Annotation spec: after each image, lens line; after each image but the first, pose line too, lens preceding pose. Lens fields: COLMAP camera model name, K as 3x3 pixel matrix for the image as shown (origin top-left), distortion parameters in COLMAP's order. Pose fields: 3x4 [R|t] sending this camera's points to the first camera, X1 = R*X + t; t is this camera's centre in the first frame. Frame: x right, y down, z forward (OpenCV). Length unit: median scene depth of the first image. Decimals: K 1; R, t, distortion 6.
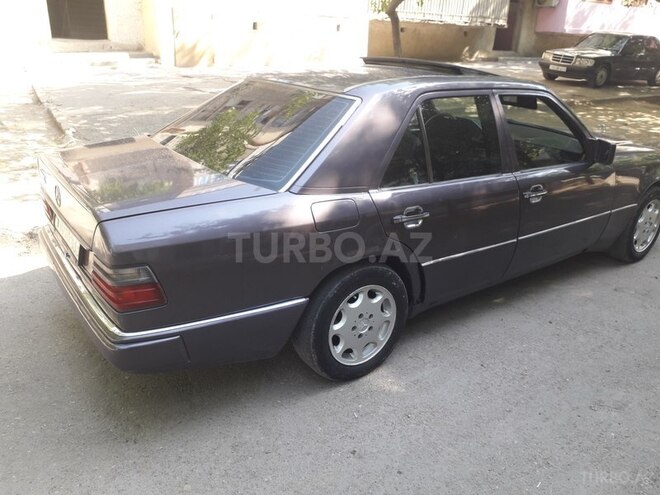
lens RADIAL K [[613.0, 0, 329.6], [0, 613.0, 248.1], [0, 0, 1]] dist [-0.000293, 0.000000]
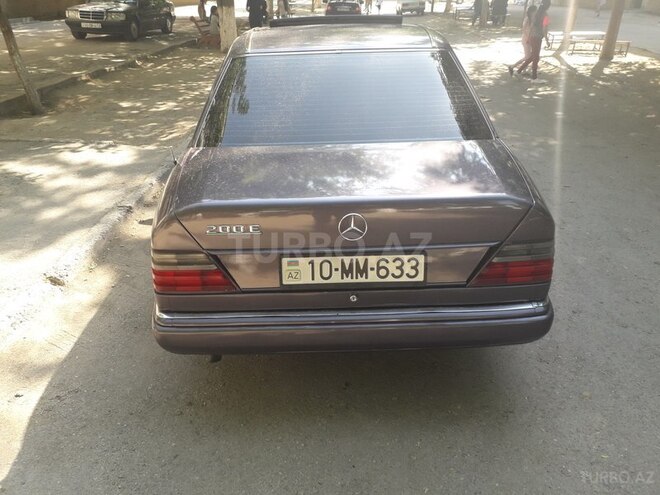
lens RADIAL K [[613.0, 0, 328.6], [0, 613.0, 245.9], [0, 0, 1]] dist [-0.000293, 0.000000]
pose [[0.483609, -0.378383, 0.789271, -0.352845], [0.324277, 0.915018, 0.239973, -0.084555], [-0.812998, 0.139889, 0.565212, 0.191501]]
